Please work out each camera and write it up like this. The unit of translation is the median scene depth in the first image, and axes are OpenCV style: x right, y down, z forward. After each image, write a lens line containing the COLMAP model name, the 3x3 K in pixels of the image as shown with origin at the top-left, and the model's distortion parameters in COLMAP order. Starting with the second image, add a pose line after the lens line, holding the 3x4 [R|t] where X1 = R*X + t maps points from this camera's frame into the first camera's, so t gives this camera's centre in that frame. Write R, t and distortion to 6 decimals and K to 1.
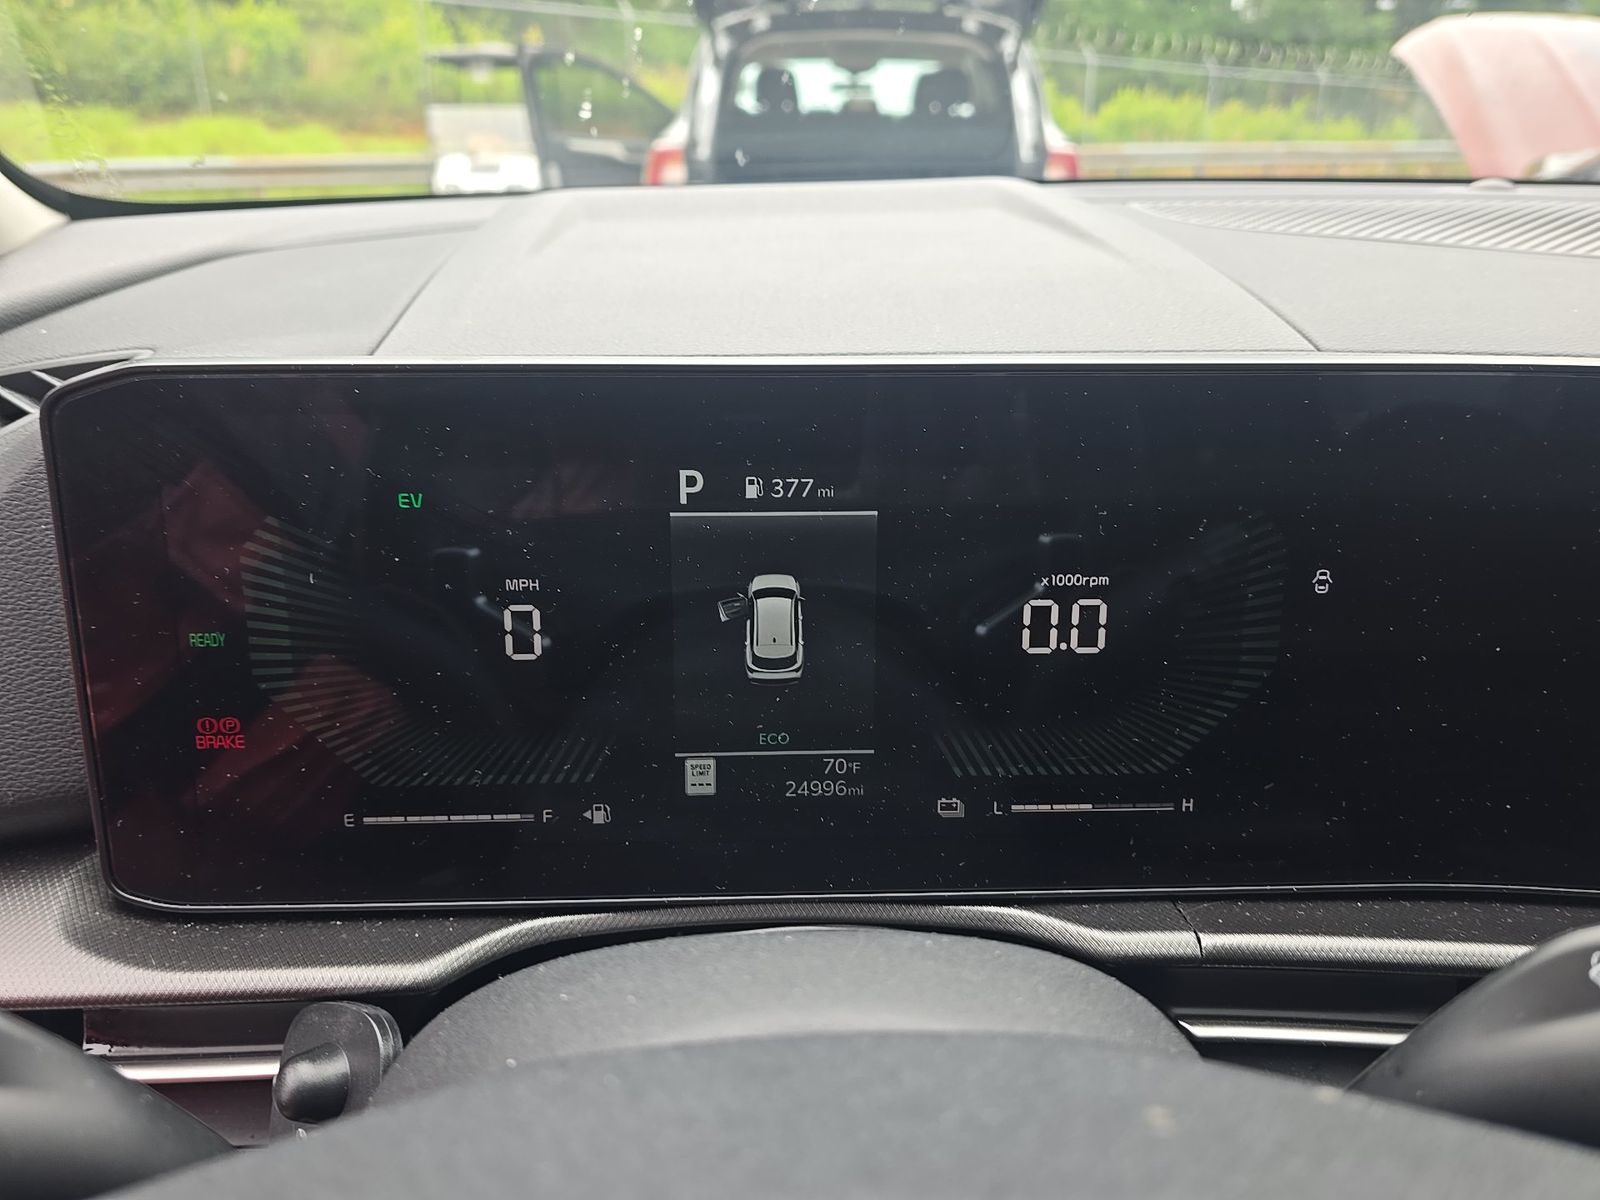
lens RADIAL K [[1062.2, 0, 800.0], [0, 1062.2, 600.0], [0, 0, 1]] dist [0.053352, -0.073165]
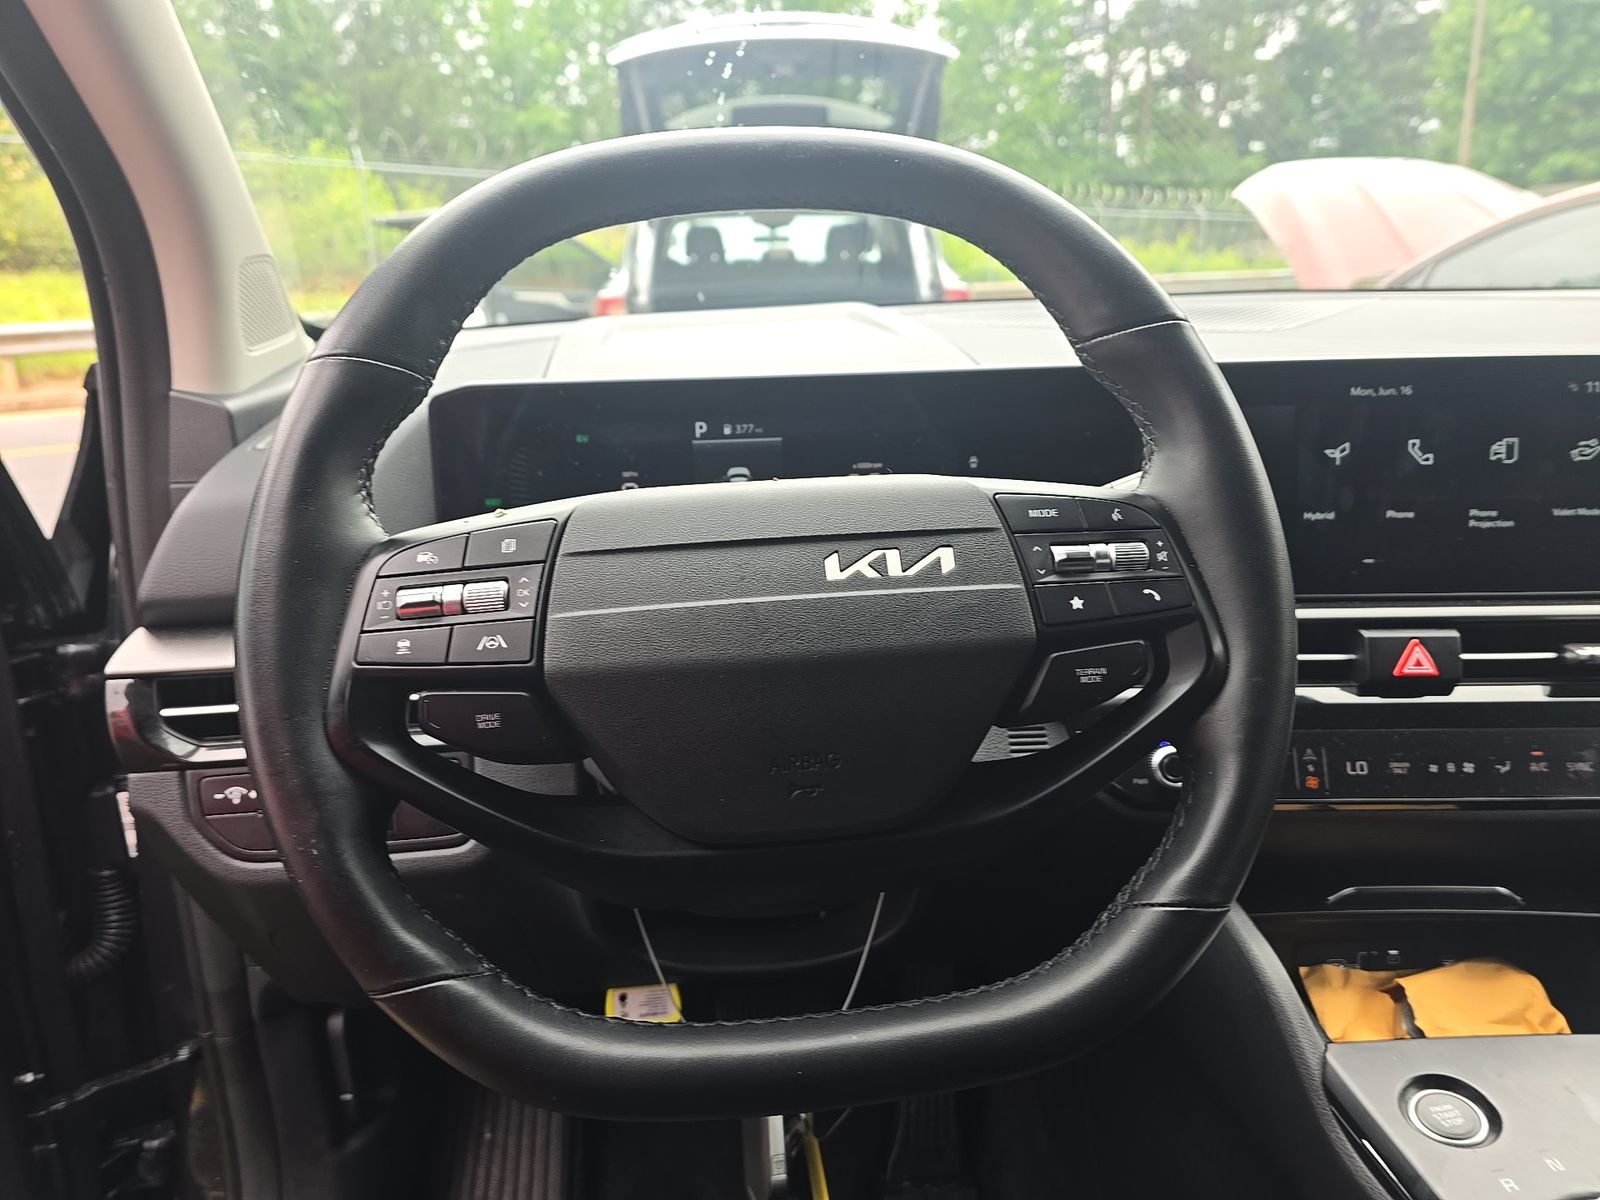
lens RADIAL K [[1051.3, 0, 792.5], [0, 1051.3, 609.9], [0, 0, 1]] dist [0.056317, -0.063410]
pose [[0.997708, -0.046790, 0.048890, -0.001877], [0.051762, 0.993022, -0.105959, 0.029843], [-0.043591, 0.108247, 0.993168, -0.069495]]
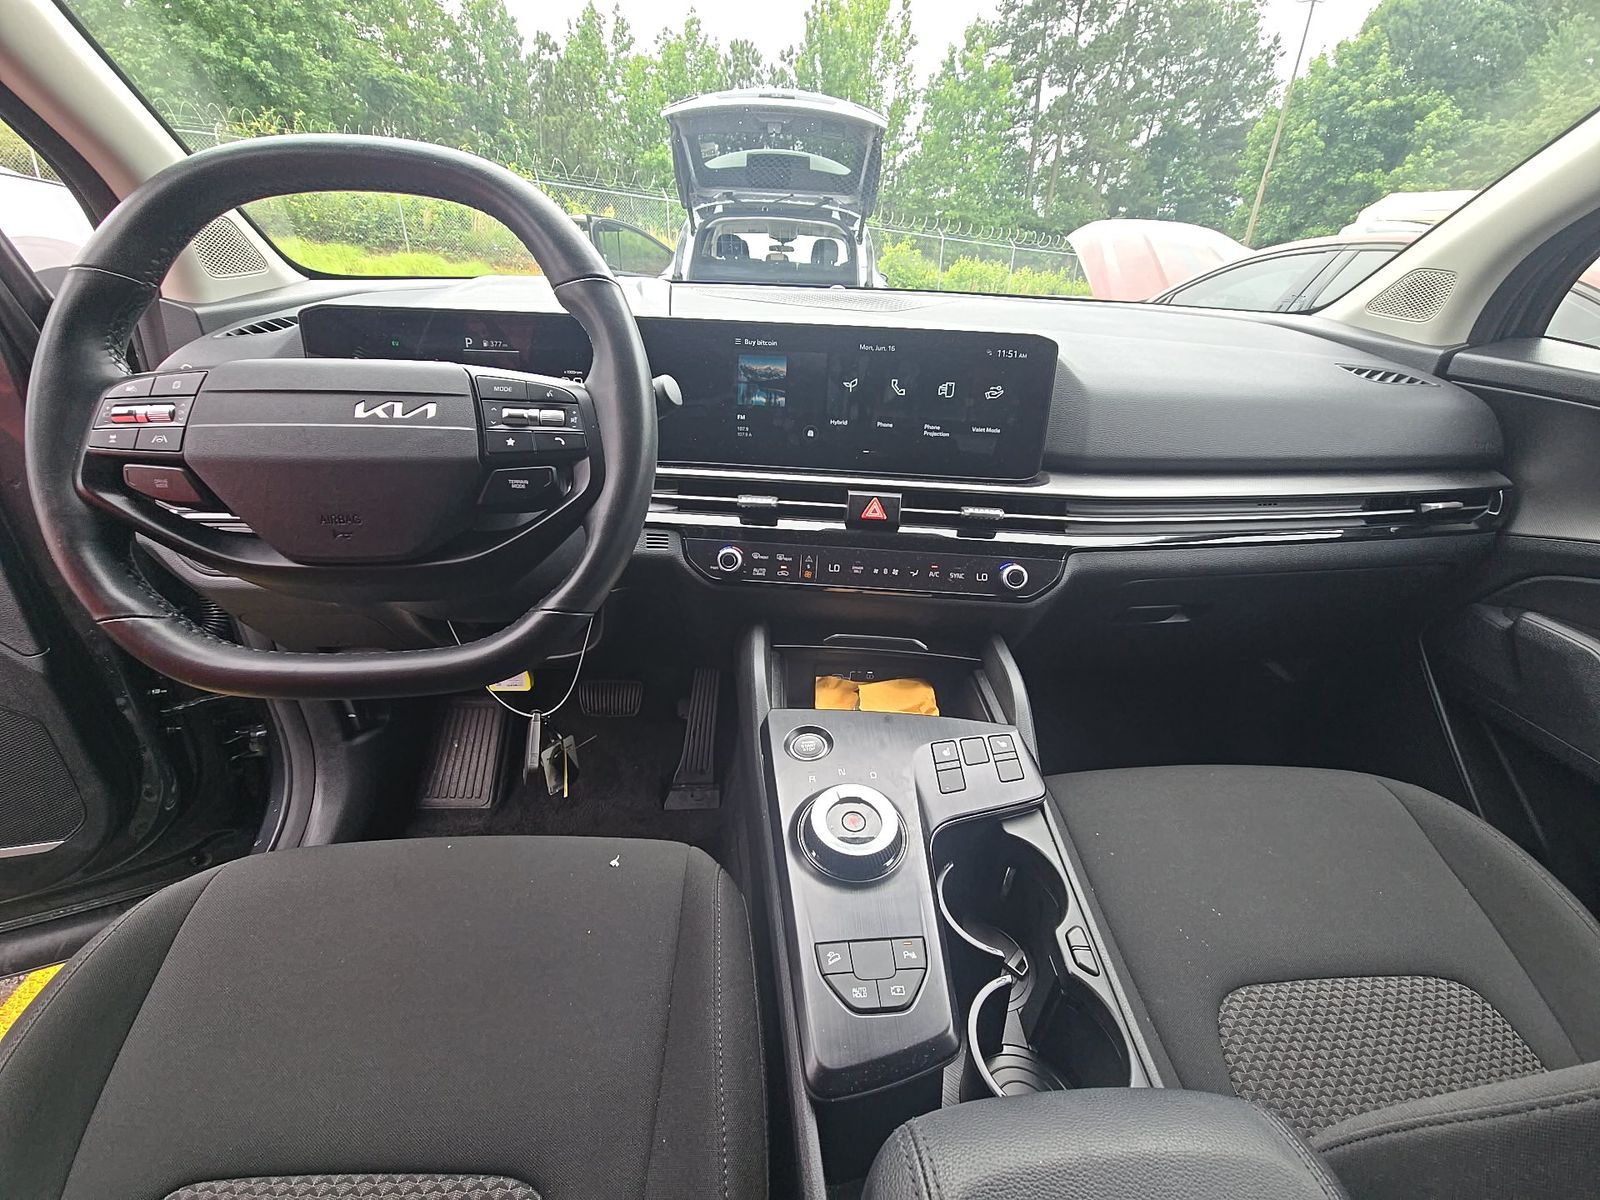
lens RADIAL K [[625.2, 0, 800.0], [0, 625.2, 600.0], [0, 0, 1]] dist [-0.001147, -0.000011]
pose [[0.999098, 0.014821, 0.039790, 0.057074], [-0.017418, 0.997686, 0.065721, 0.036664], [-0.038723, -0.066354, 0.997044, -0.077066]]
